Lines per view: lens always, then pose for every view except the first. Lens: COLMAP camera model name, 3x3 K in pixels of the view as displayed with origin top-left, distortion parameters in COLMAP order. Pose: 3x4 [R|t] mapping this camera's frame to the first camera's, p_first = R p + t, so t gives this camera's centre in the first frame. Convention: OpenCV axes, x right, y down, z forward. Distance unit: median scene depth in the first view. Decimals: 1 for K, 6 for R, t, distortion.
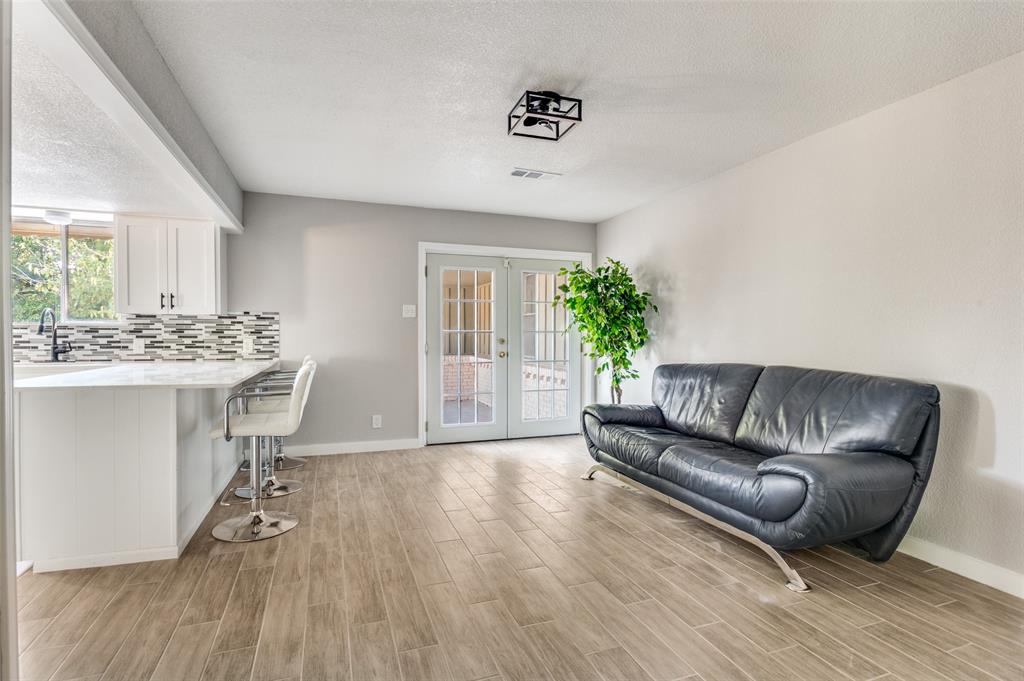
lens RADIAL K [[505.9, 0, 507.4], [0, 505.9, 344.4], [0, 0, 1]] dist [-0.013647, 0.000993]
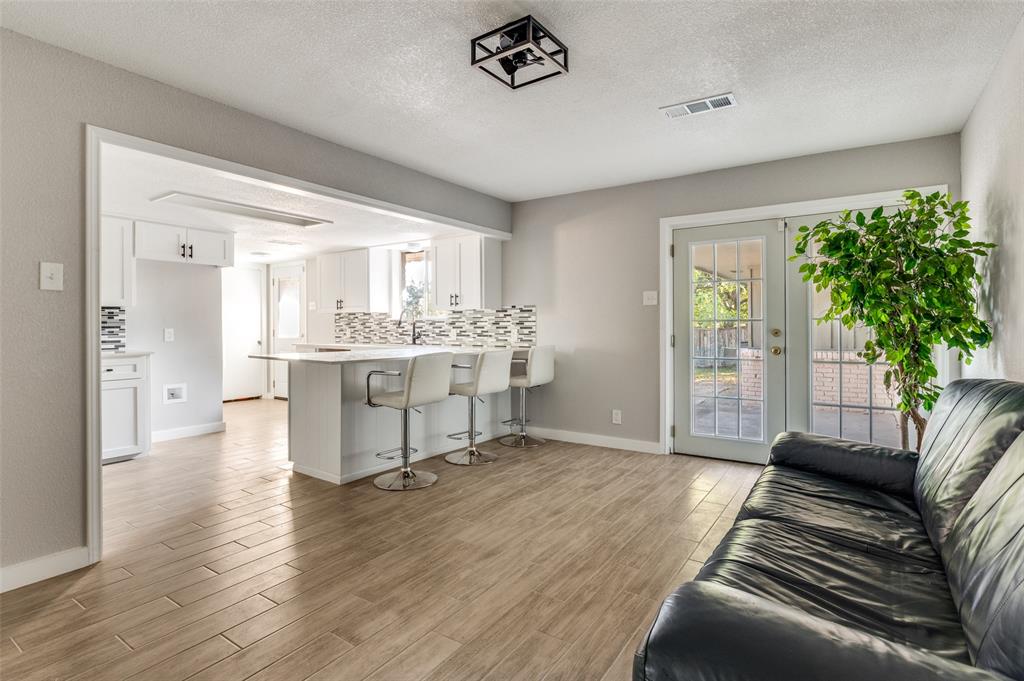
lens RADIAL K [[505.9, 0, 502.4], [0, 505.9, 327.1], [0, 0, 1]] dist [-0.013647, 0.000993]
pose [[0.582188, -0.003488, -0.813047, 0.437301], [-0.010122, 0.999882, -0.011537, -0.001963], [0.812991, 0.014946, 0.582084, 0.313910]]
